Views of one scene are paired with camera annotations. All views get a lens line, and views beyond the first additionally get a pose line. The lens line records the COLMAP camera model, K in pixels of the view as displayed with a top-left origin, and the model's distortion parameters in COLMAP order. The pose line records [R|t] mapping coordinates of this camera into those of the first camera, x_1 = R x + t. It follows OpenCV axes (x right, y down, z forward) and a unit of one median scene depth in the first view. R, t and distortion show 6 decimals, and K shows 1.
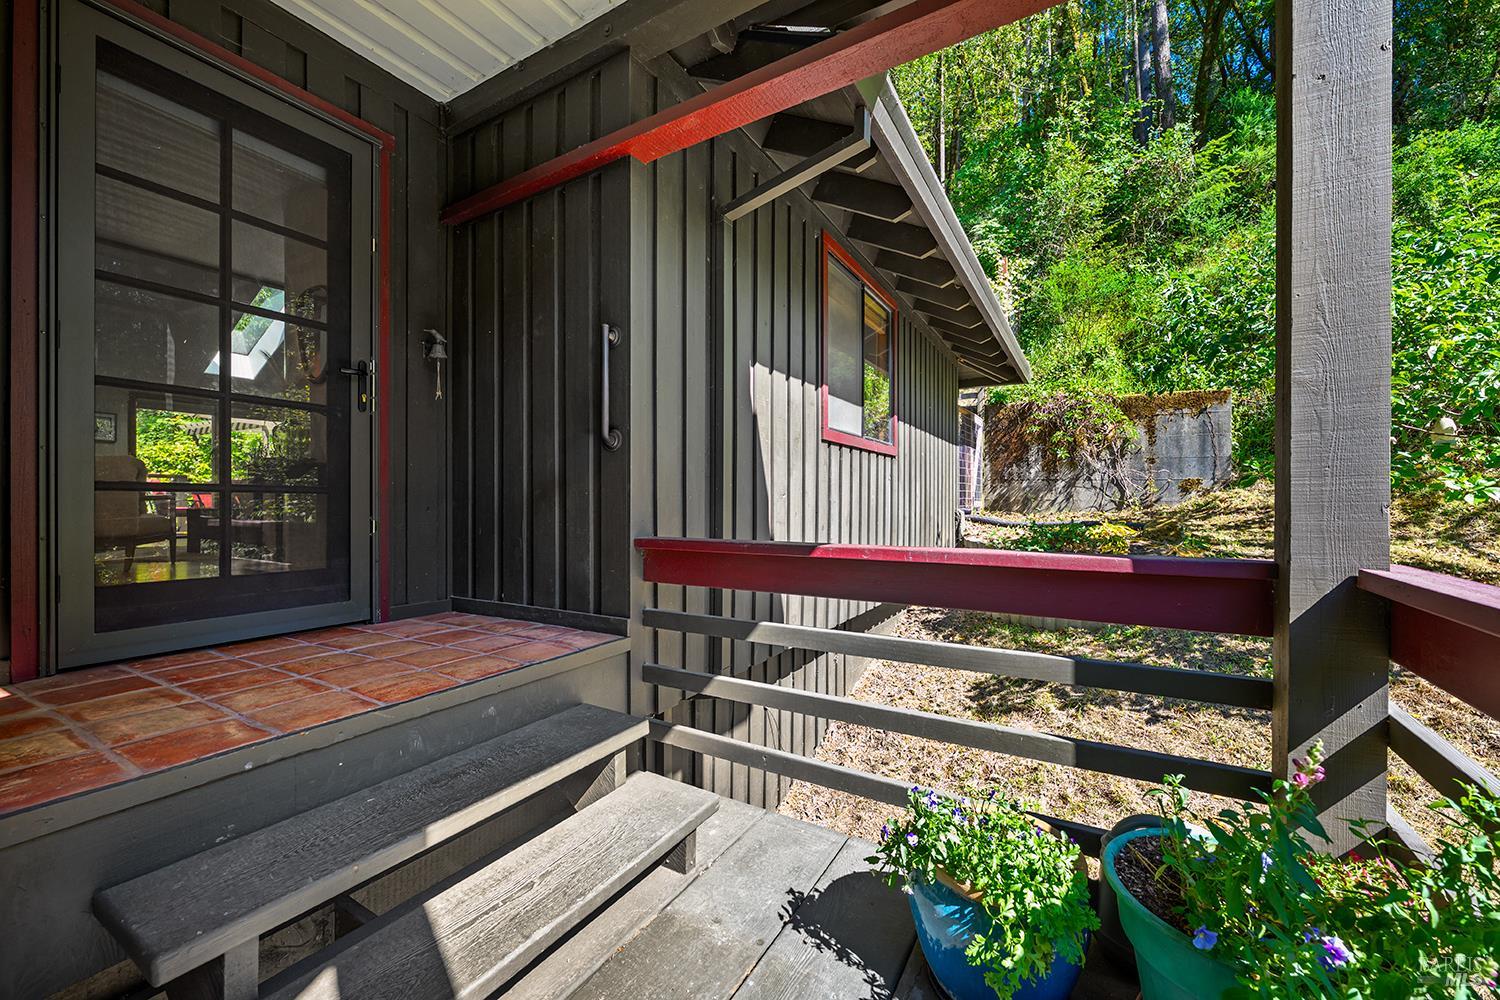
lens RADIAL K [[606.6, 0, 750.0], [0, 606.6, 500.0], [0, 0, 1]] dist [0.001277, 0.000000]
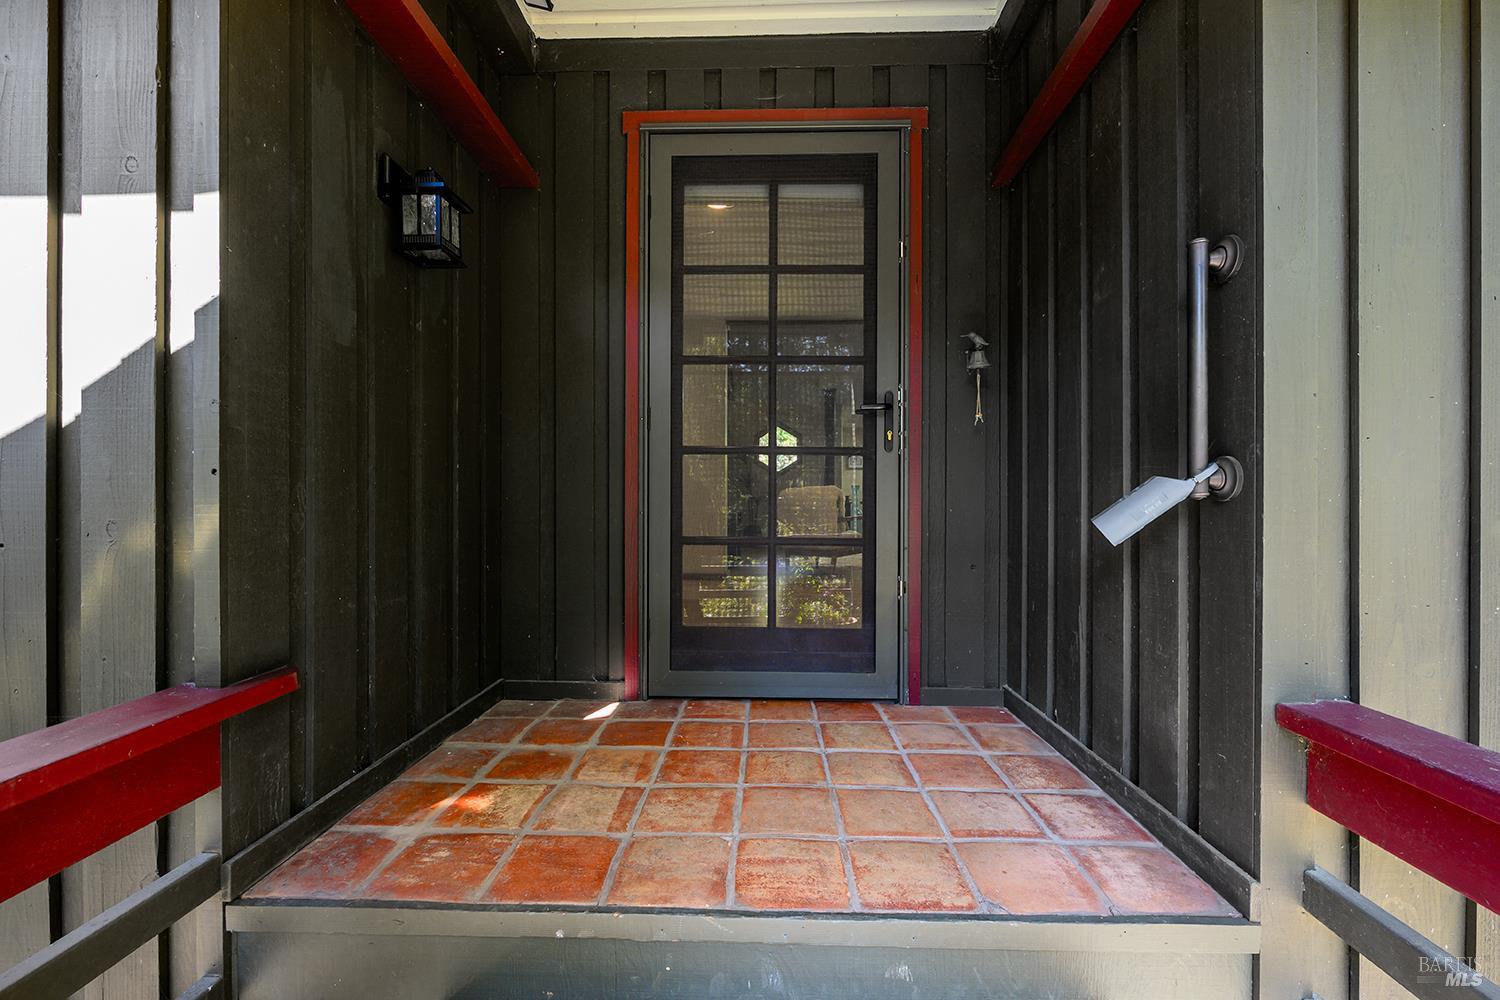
lens RADIAL K [[606.6, 0, 750.0], [0, 606.6, 500.0], [0, 0, 1]] dist [0.001277, 0.000000]
pose [[0.473070, -0.000304, -0.881025, 0.015306], [0.002184, 0.999997, 0.000828, -0.083902], [0.881022, -0.002316, 0.473070, 0.455231]]
